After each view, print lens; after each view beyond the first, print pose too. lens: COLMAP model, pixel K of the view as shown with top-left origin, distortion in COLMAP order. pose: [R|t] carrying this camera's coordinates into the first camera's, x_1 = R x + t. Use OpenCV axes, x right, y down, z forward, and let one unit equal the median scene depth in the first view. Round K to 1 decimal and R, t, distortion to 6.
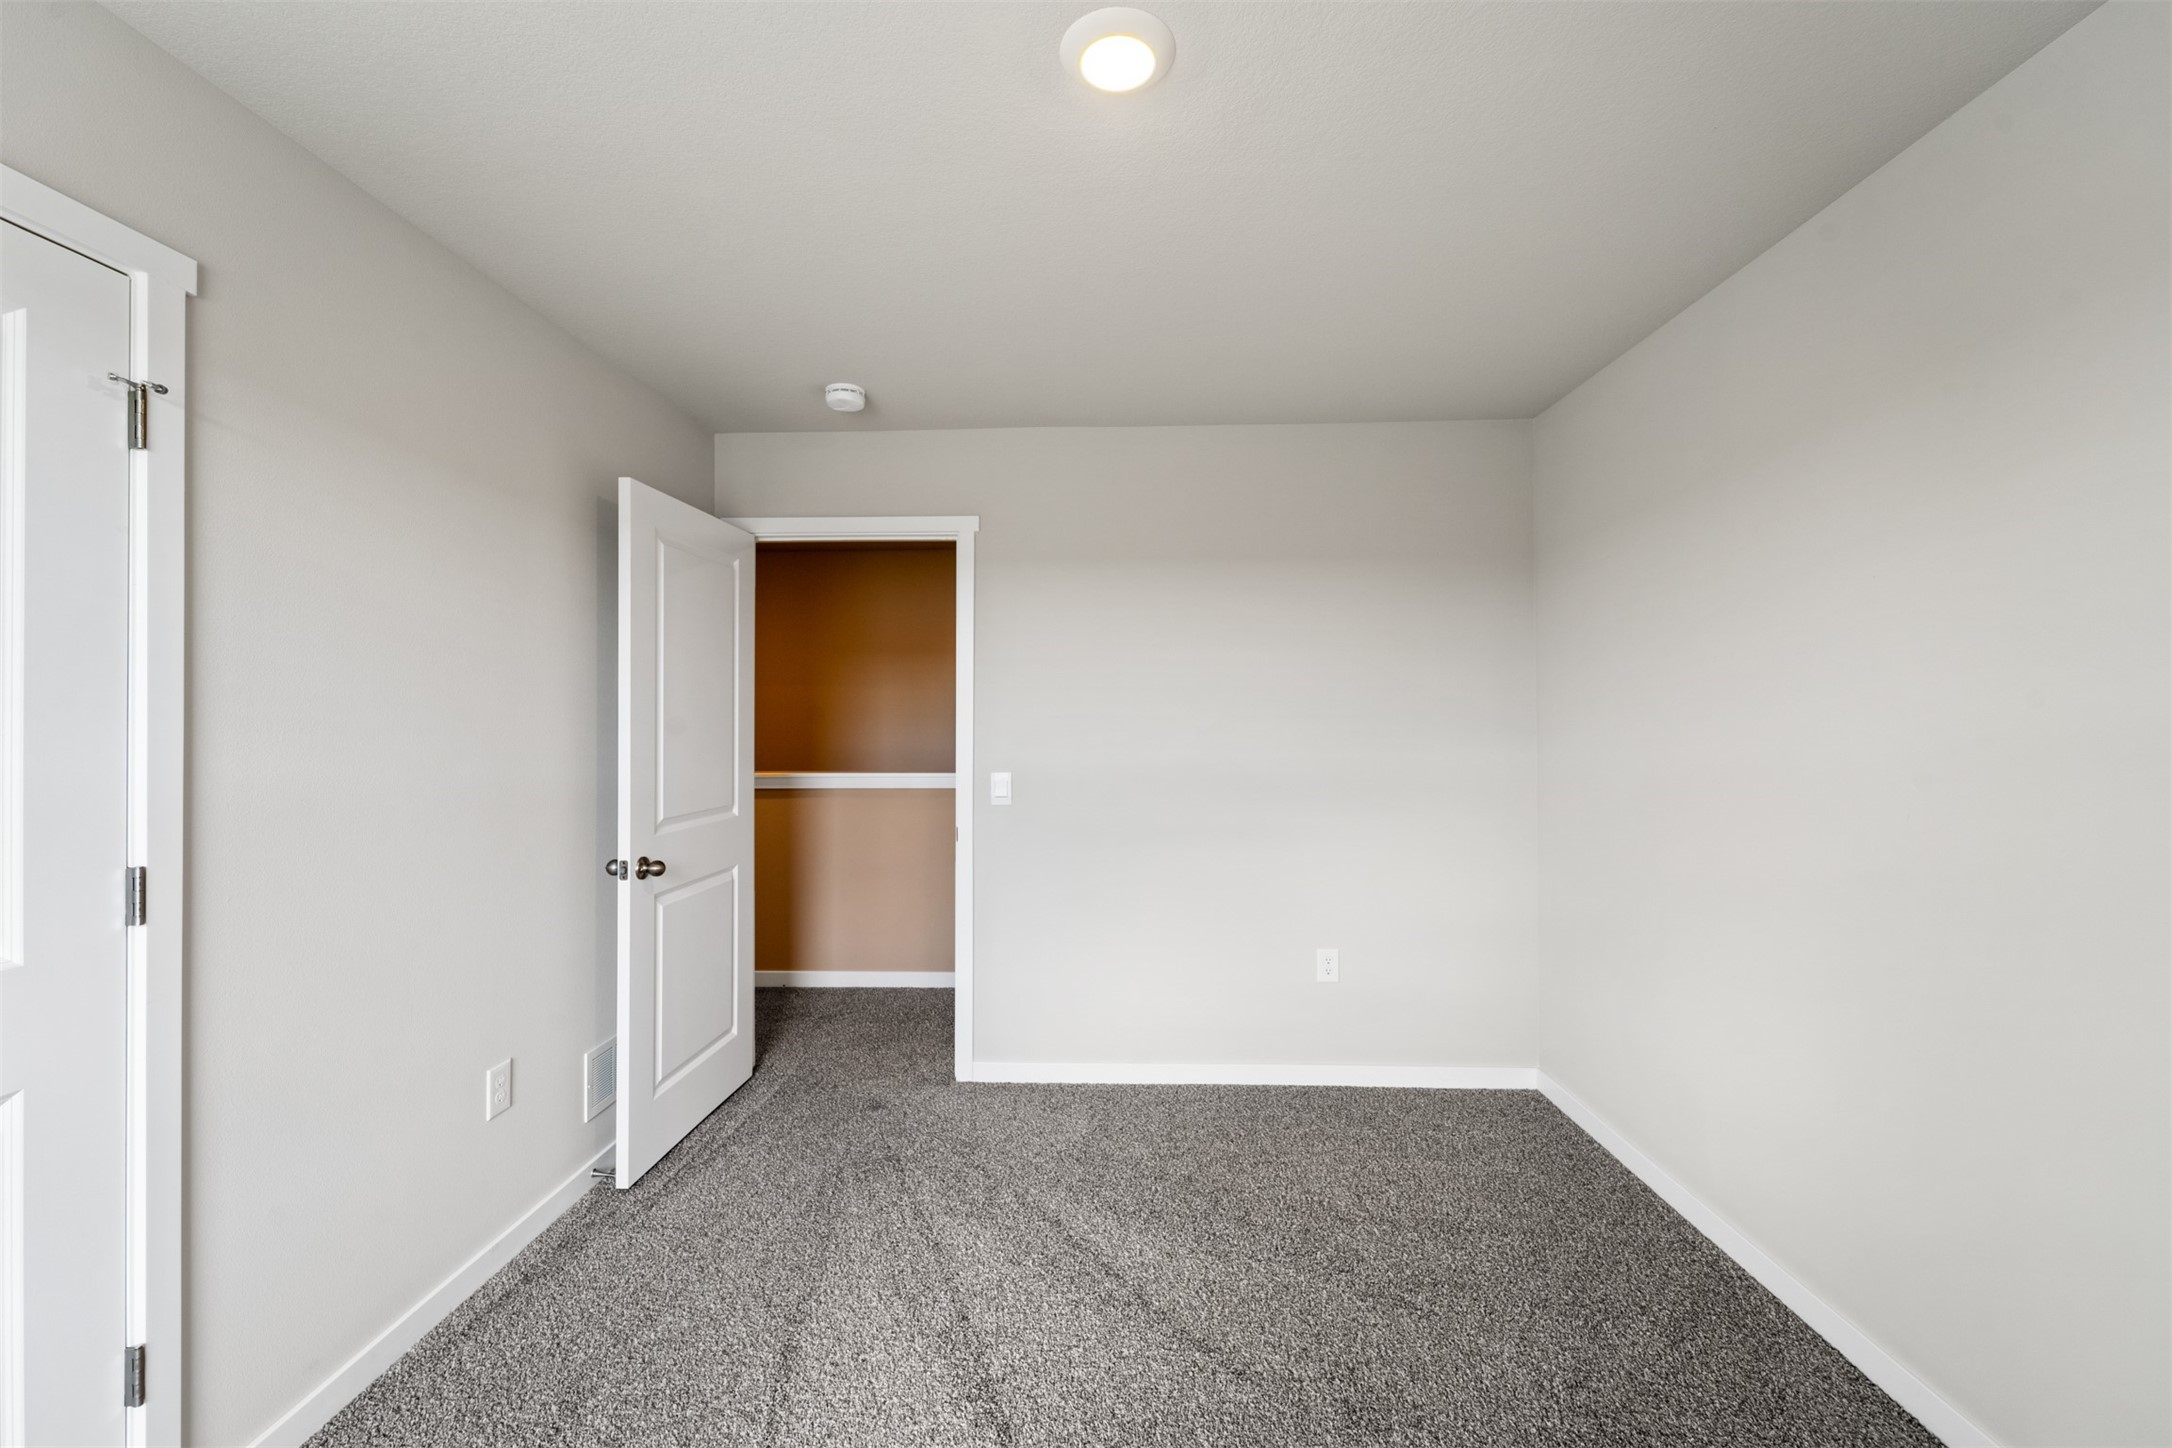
lens RADIAL K [[891.6, 0, 1098.0], [0, 891.6, 711.3], [0, 0, 1]] dist [0.003042, -0.000284]
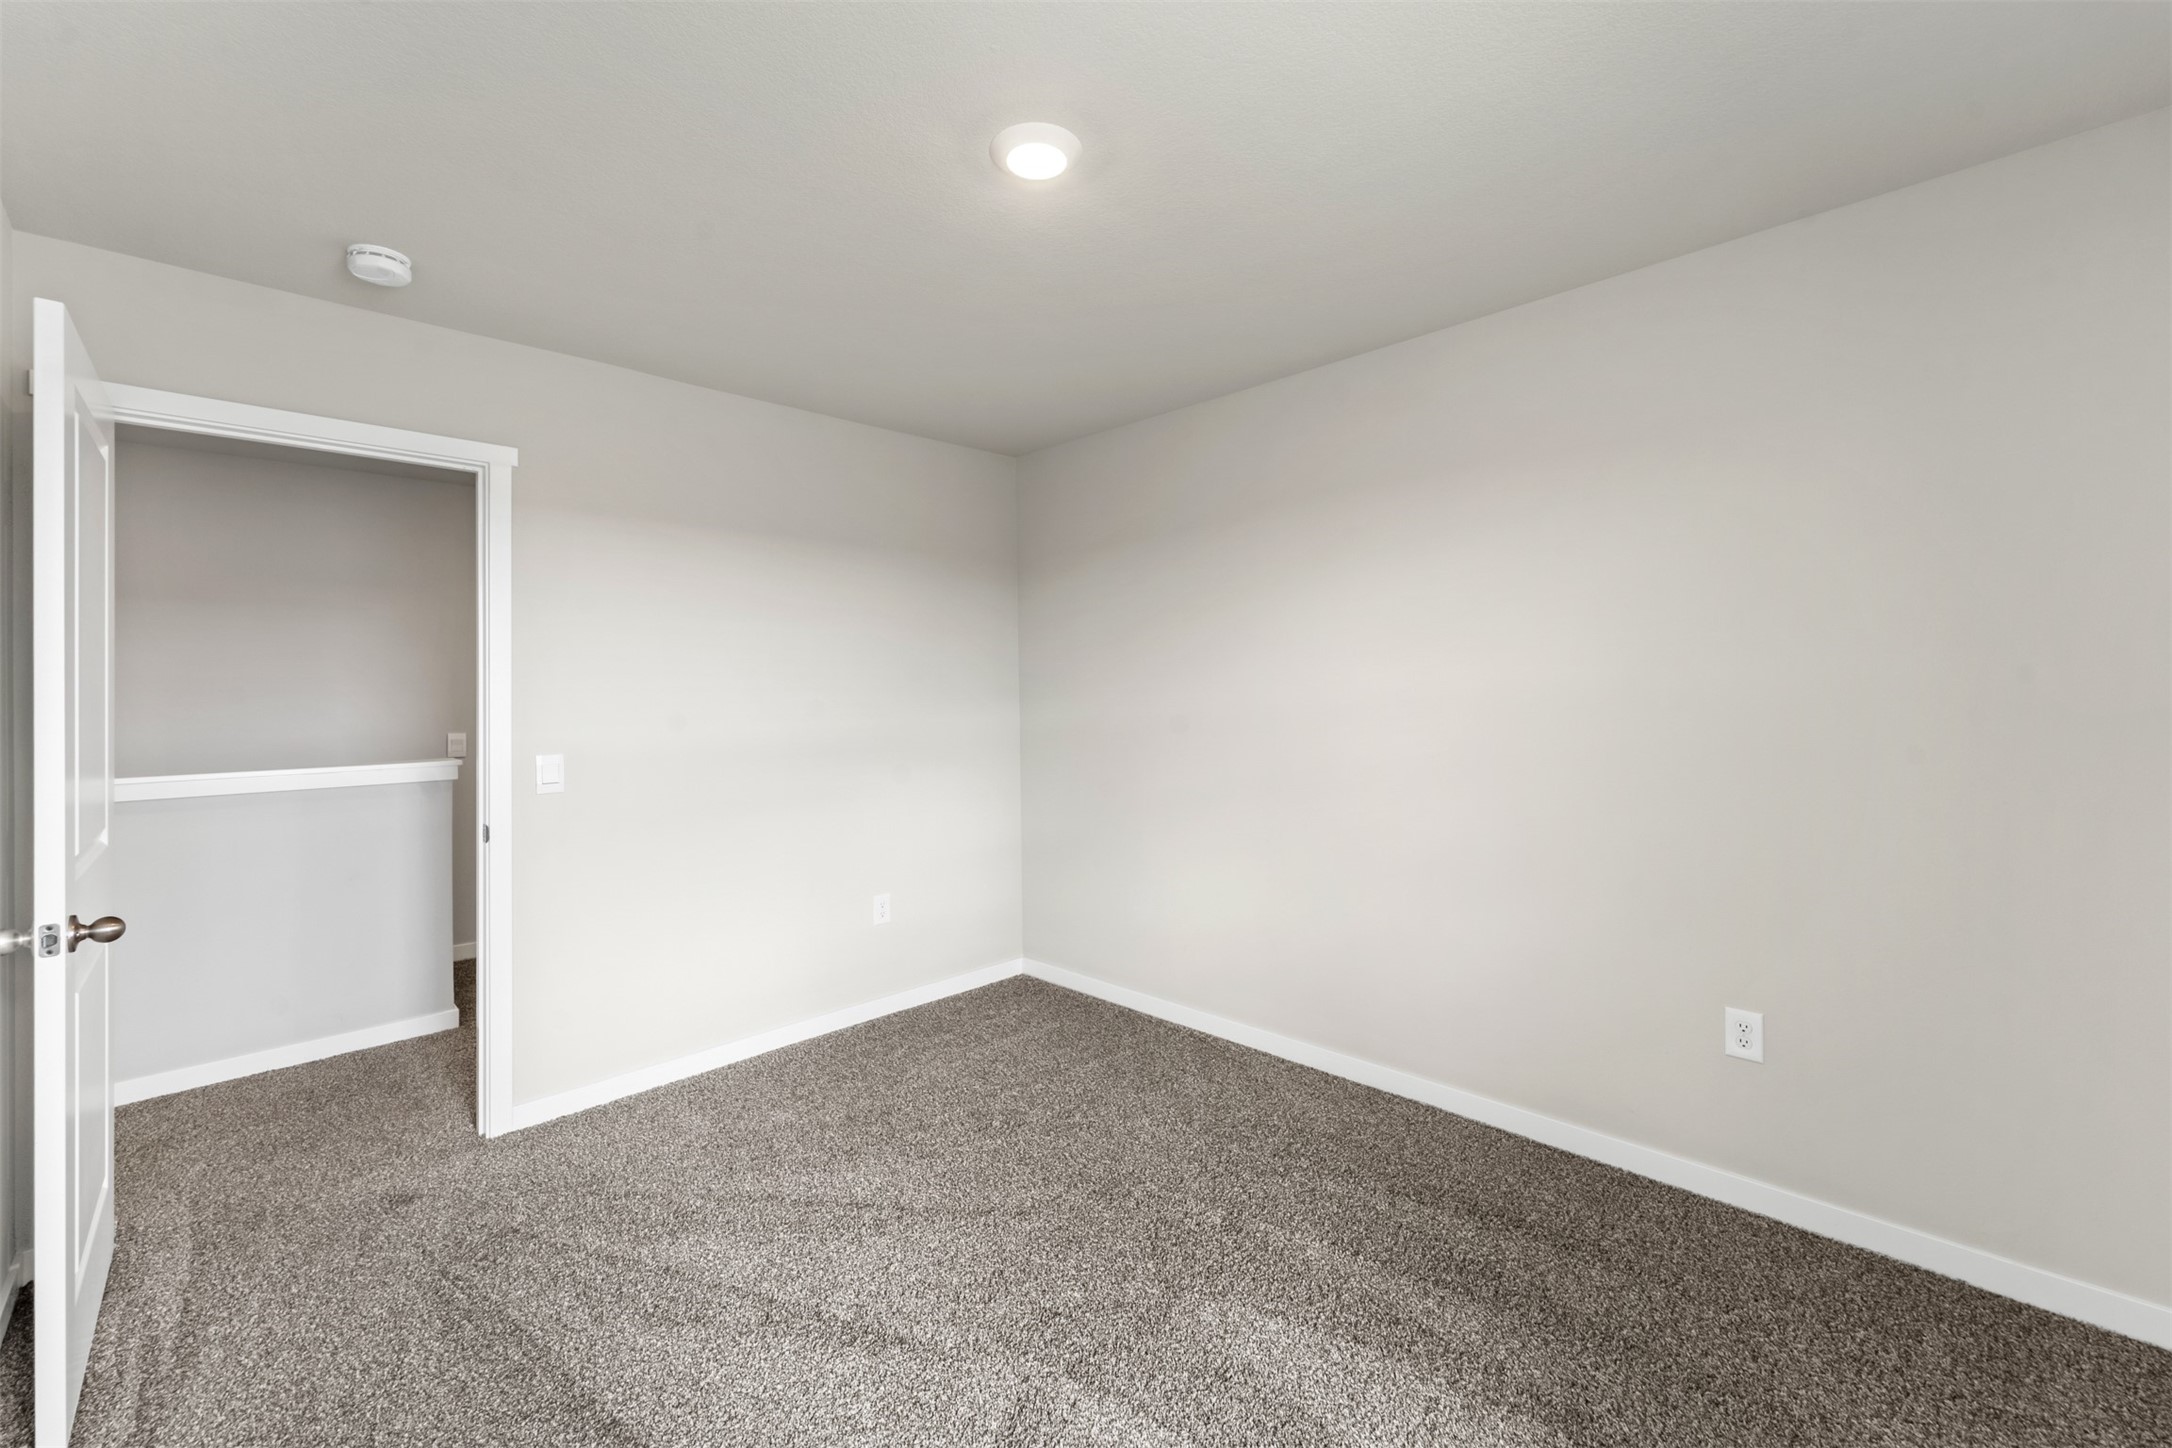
lens RADIAL K [[886.2, 0, 1084.4], [0, 886.2, 681.8], [0, 0, 1]] dist [-0.000217, -0.000861]
pose [[0.682748, -0.000288, 0.730654, -0.409093], [0.004152, 0.999985, -0.003485, 0.004484], [-0.730643, 0.005413, 0.682739, 0.054915]]
